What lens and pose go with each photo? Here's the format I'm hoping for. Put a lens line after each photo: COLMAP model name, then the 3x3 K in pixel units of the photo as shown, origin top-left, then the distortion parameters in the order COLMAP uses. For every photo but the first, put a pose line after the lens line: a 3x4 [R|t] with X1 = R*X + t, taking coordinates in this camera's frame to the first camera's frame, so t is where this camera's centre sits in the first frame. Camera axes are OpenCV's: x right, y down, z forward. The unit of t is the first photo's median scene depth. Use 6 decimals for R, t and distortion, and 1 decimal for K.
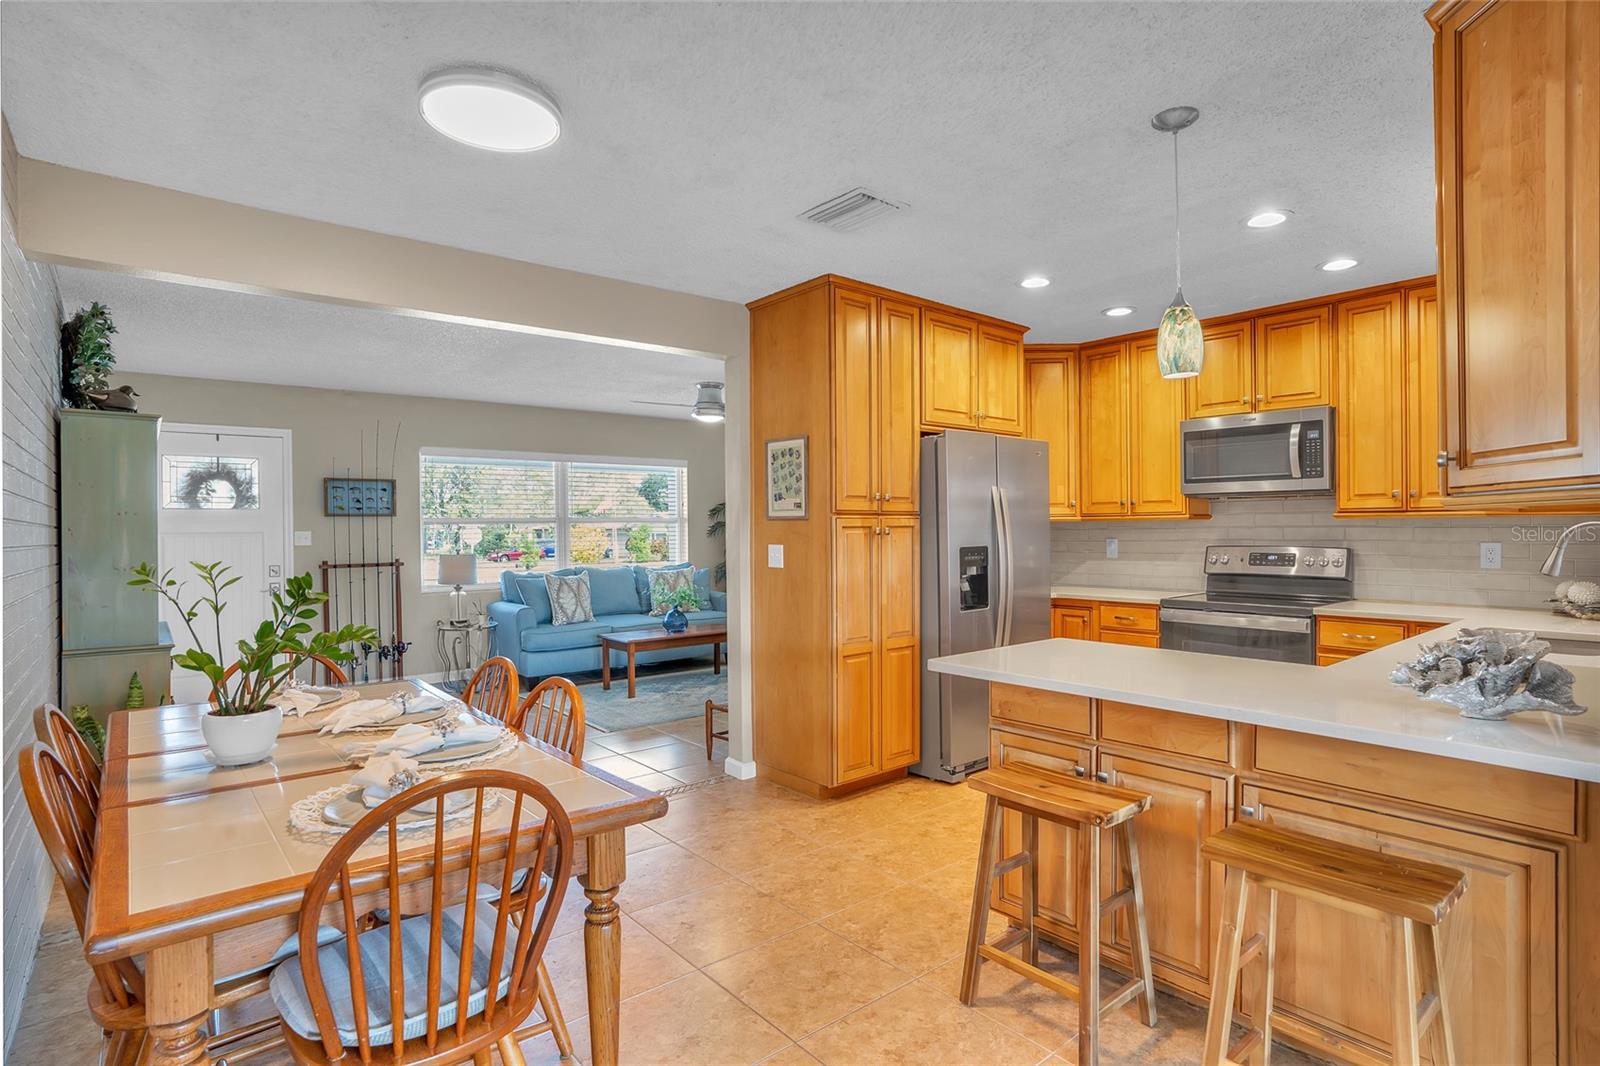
lens RADIAL K [[812.5, 0, 800.0], [0, 812.5, 533.0], [0, 0, 1]] dist [-0.031168, 0.000675]
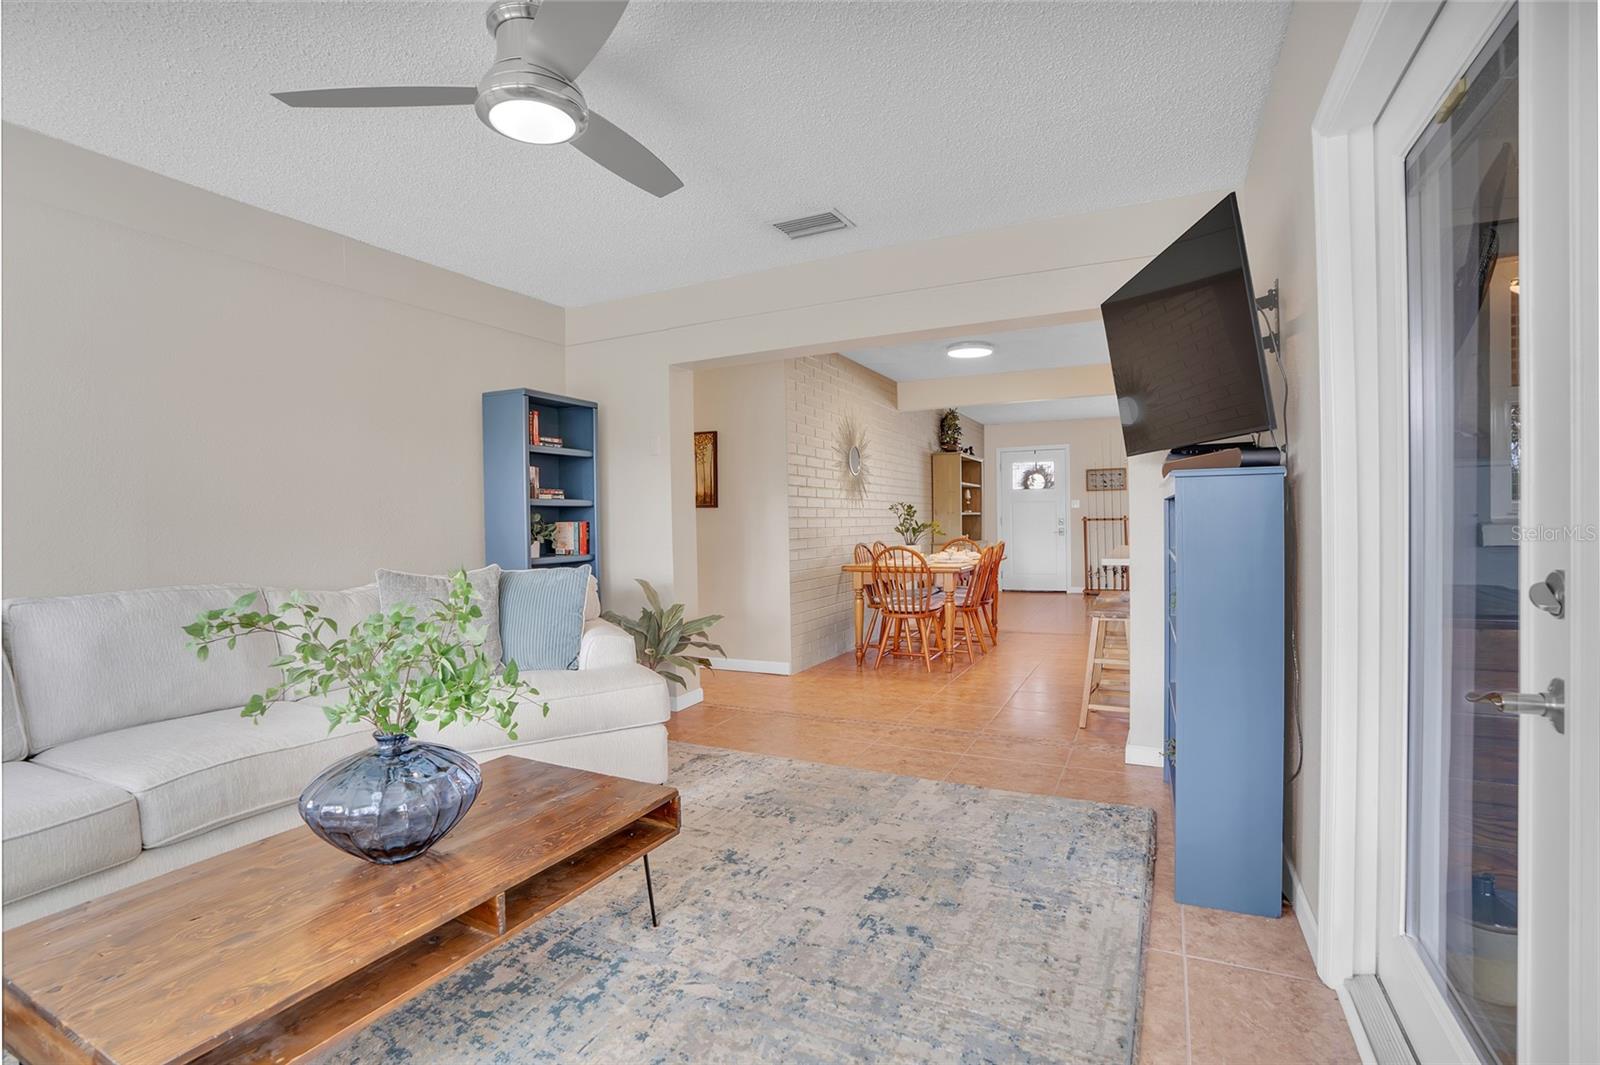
lens RADIAL K [[741.9, 0, 805.7], [0, 741.9, 532.8], [0, 0, 1]] dist [-0.076338, 0.033486]
pose [[0.414694, 0.017645, -0.909790, 0.650130], [0.010073, 0.999662, 0.023980, 0.026569], [0.909905, -0.019109, 0.414376, -0.237081]]
